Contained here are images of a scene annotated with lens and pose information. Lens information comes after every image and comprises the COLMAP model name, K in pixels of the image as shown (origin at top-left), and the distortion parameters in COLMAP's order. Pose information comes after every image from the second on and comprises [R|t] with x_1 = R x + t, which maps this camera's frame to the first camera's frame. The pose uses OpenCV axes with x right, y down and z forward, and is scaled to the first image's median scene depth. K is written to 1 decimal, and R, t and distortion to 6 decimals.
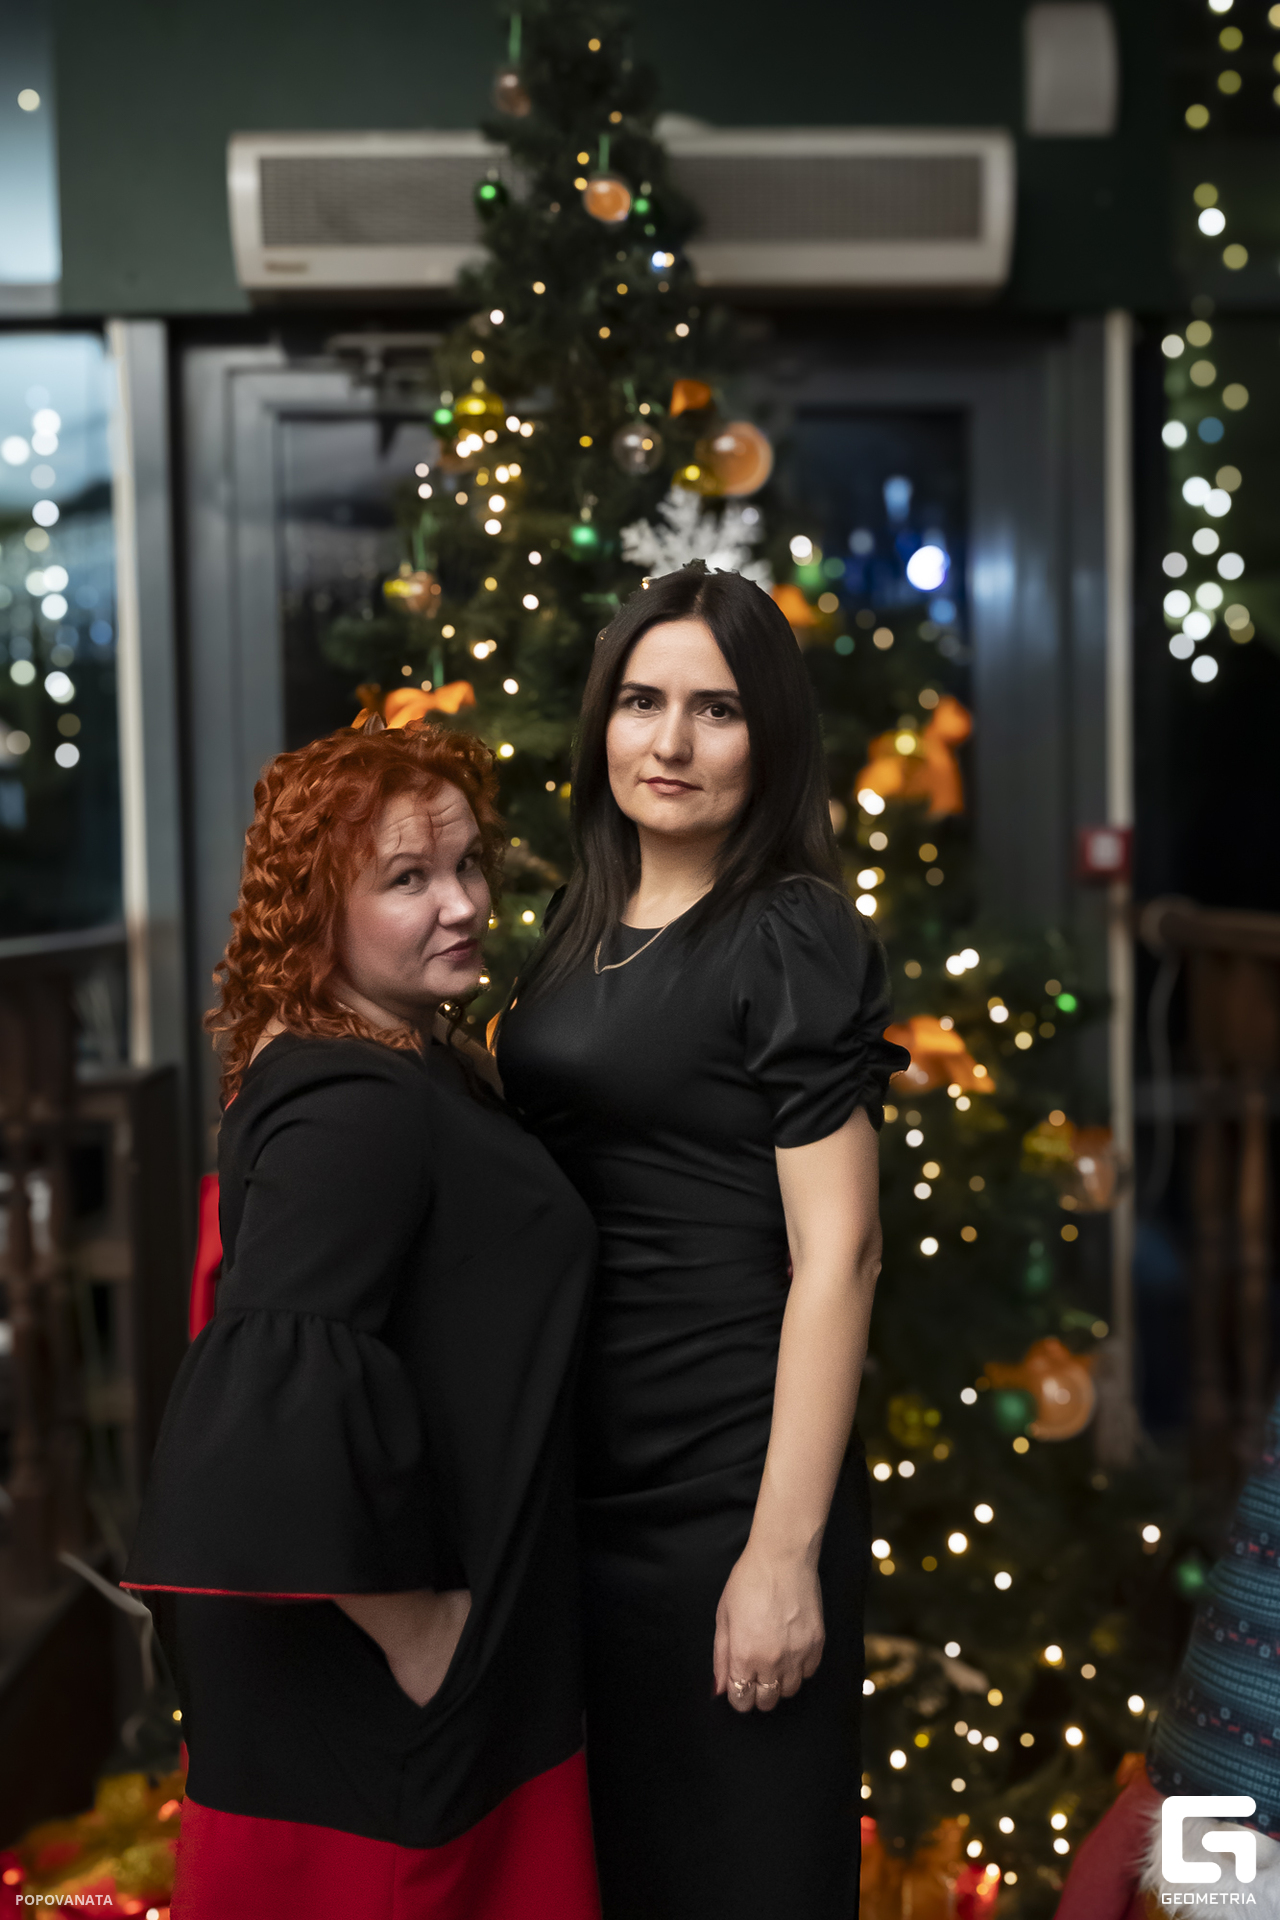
lens RADIAL K [[2032.7, 0, 655.7], [0, 2032.7, 975.9], [0, 0, 1]] dist [-0.015854, 0.000000]
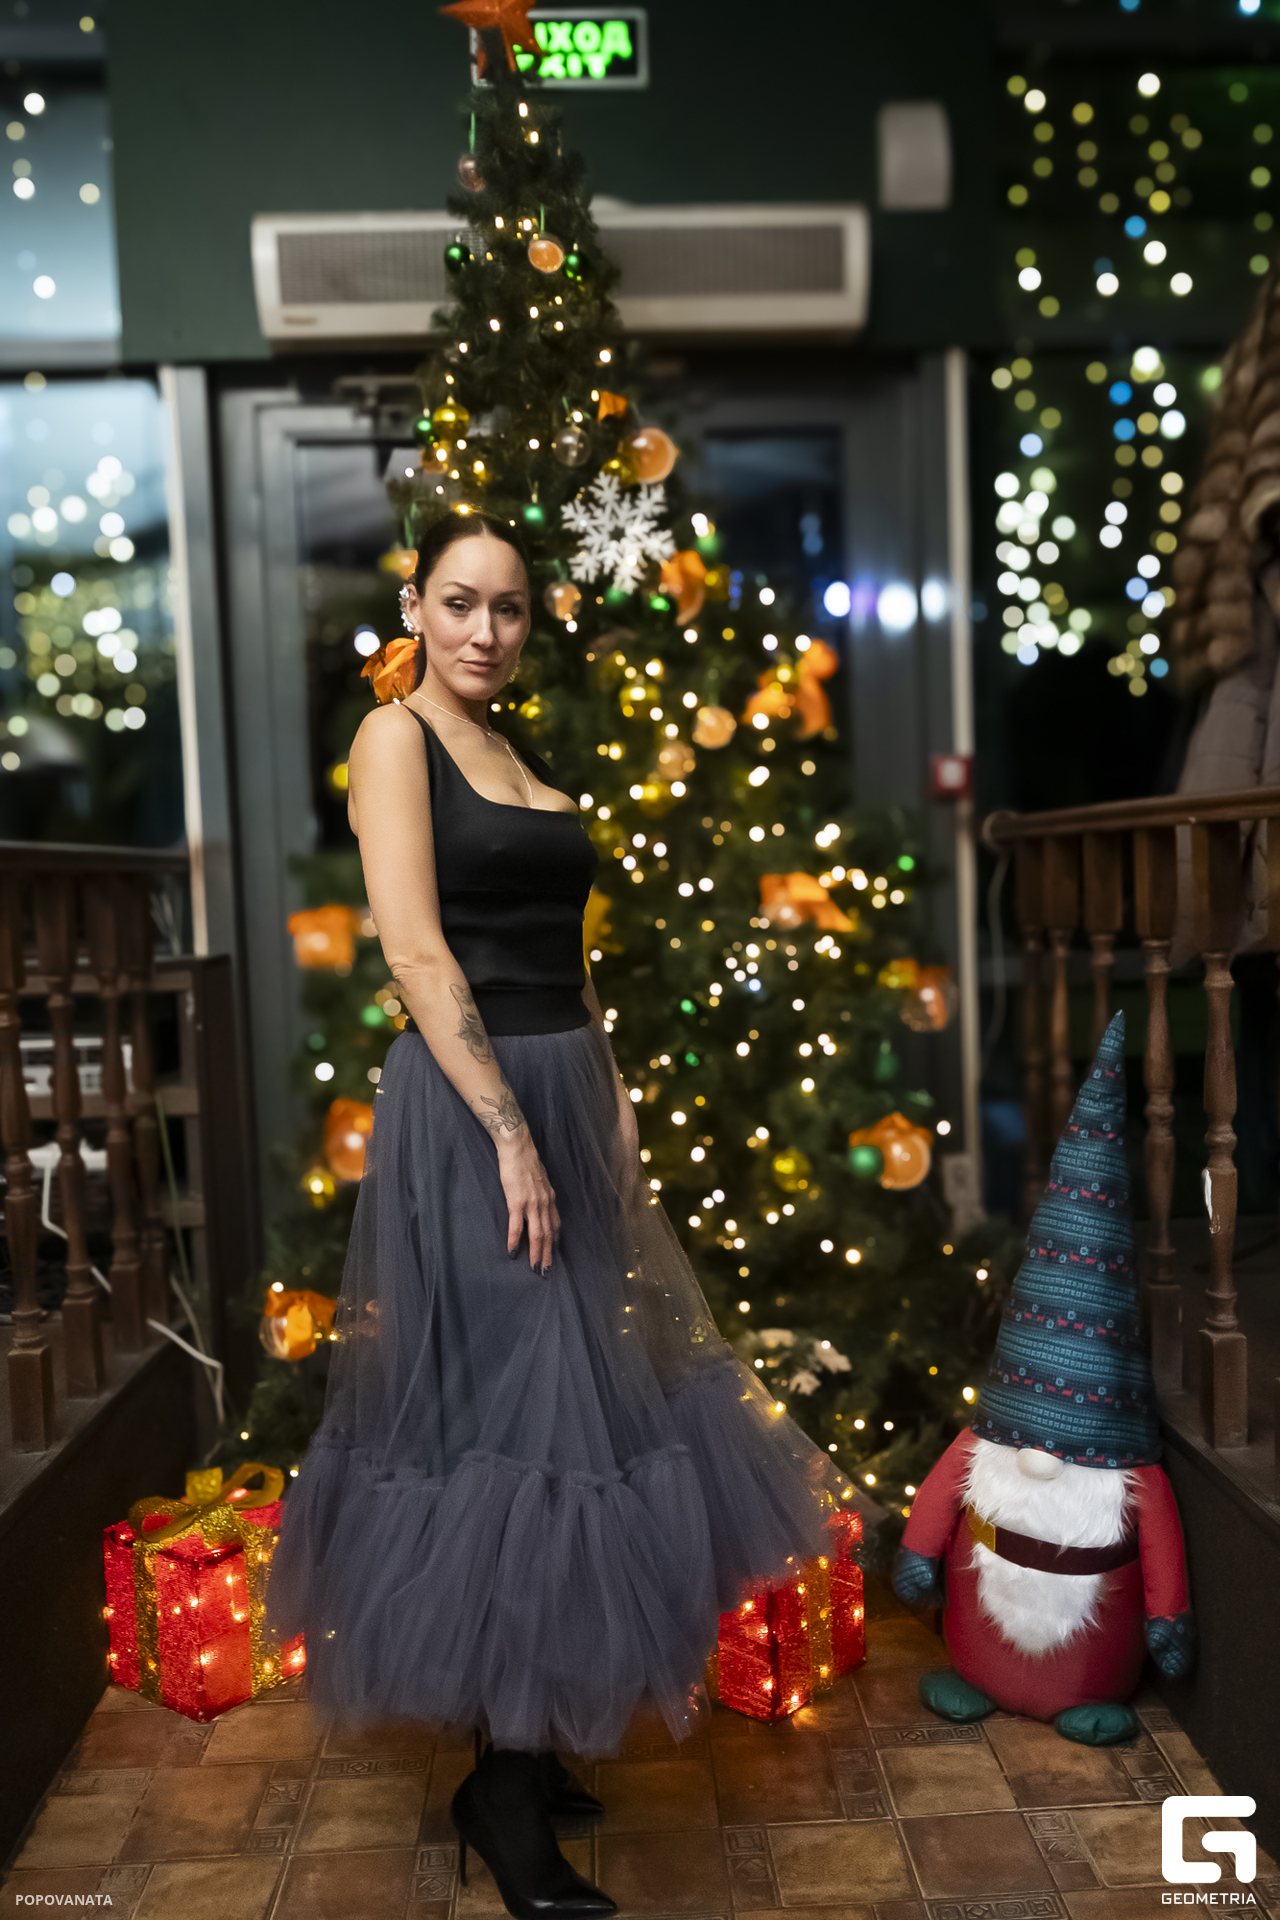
lens RADIAL K [[1658.8, 0, 648.9], [0, 1658.8, 968.9], [0, 0, 1]] dist [-0.009291, -0.002802]
pose [[0.999621, -0.020412, 0.018495, 0.009574], [0.019910, 0.999440, 0.026908, 0.034940], [-0.019034, -0.026529, 0.999467, -0.055892]]
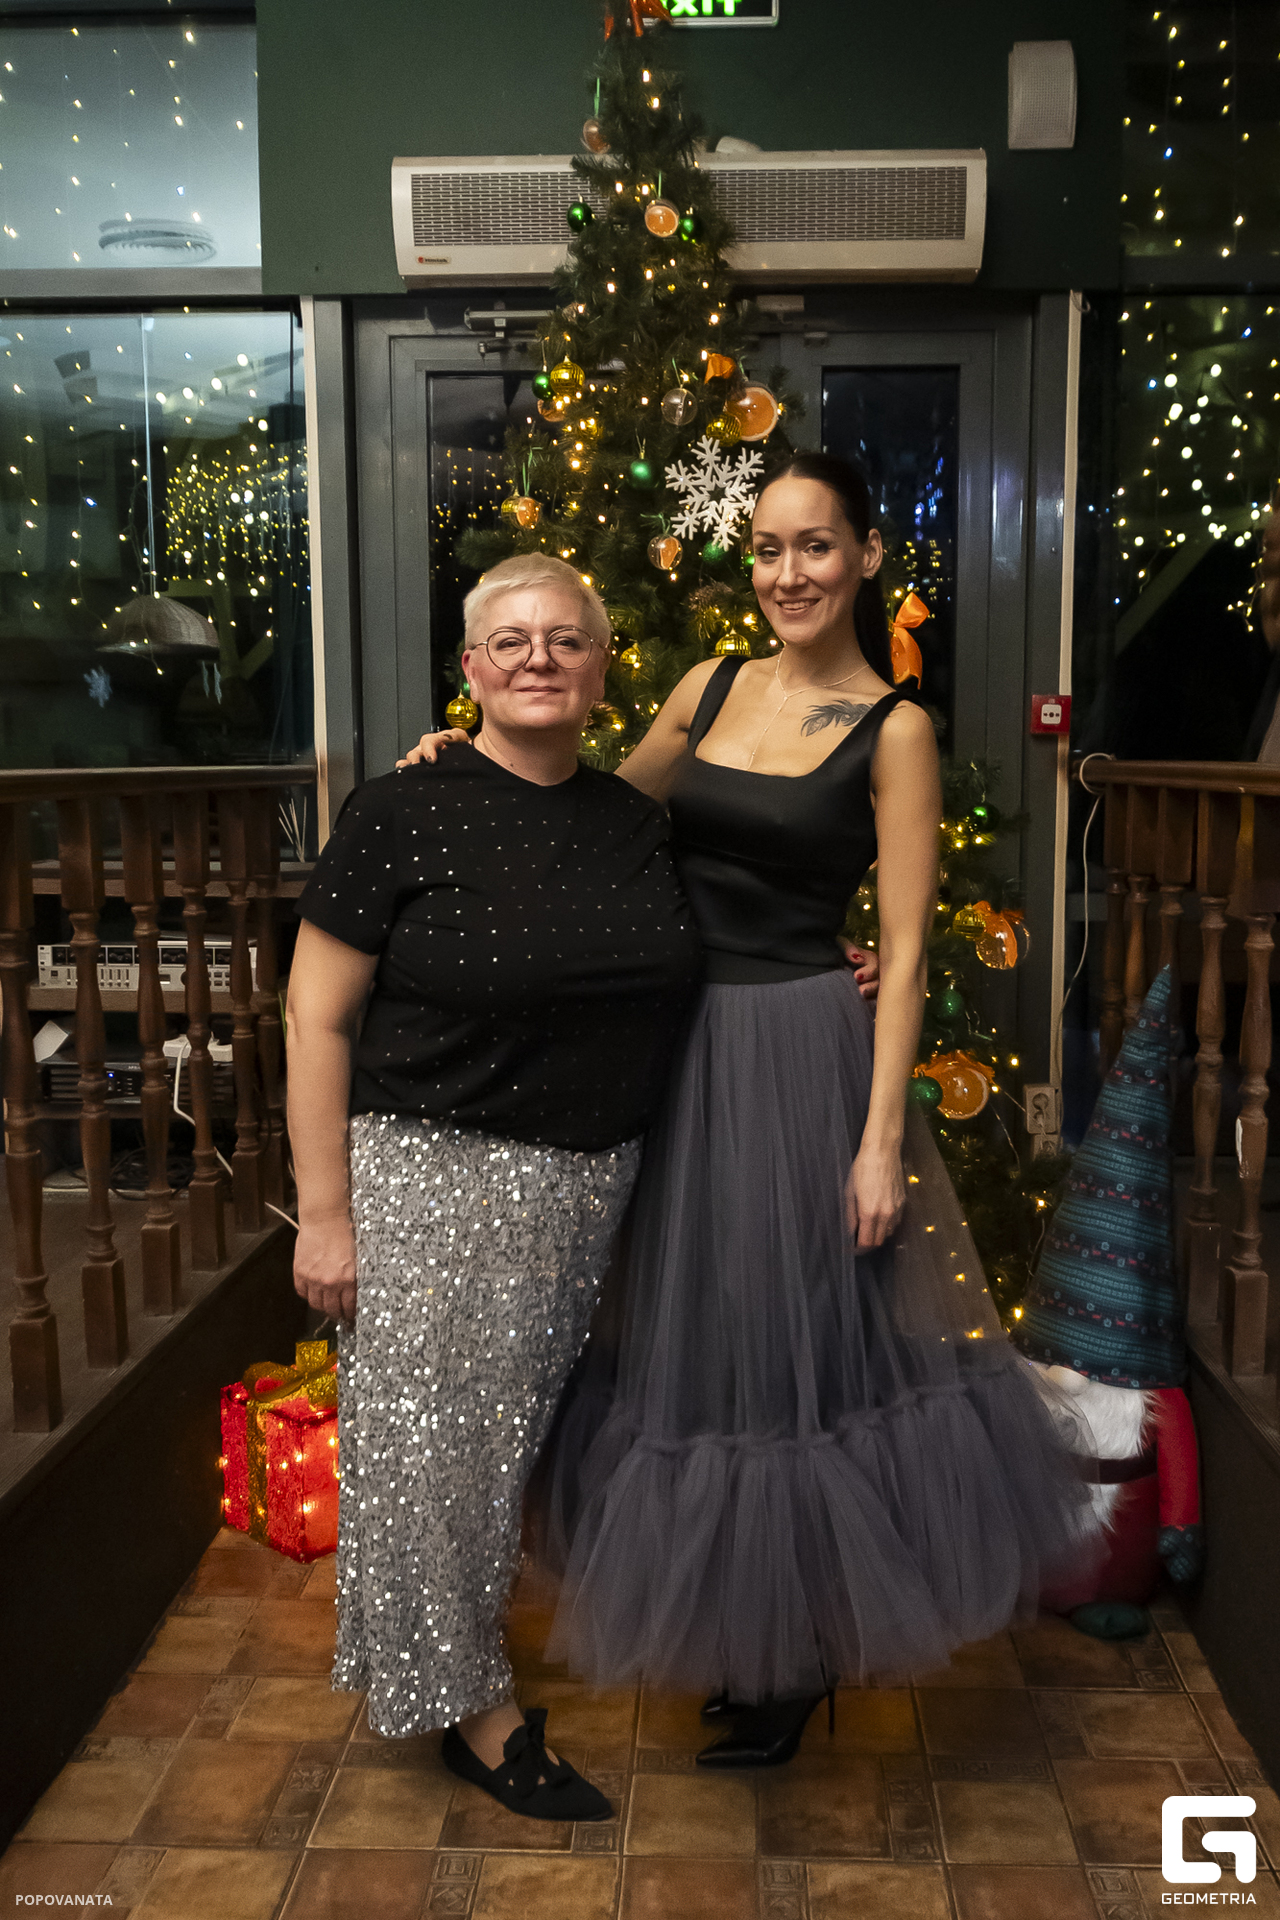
lens RADIAL K [[1658.8, 0, 635.4], [0, 1658.8, 960.1], [0, 0, 1]] dist [-0.009291, -0.002802]
pose [[0.997905, 0.020545, -0.061347, 0.026758], [-0.015608, 0.996681, 0.079897, 0.018945], [0.062785, -0.078772, 0.994914, -0.109859]]
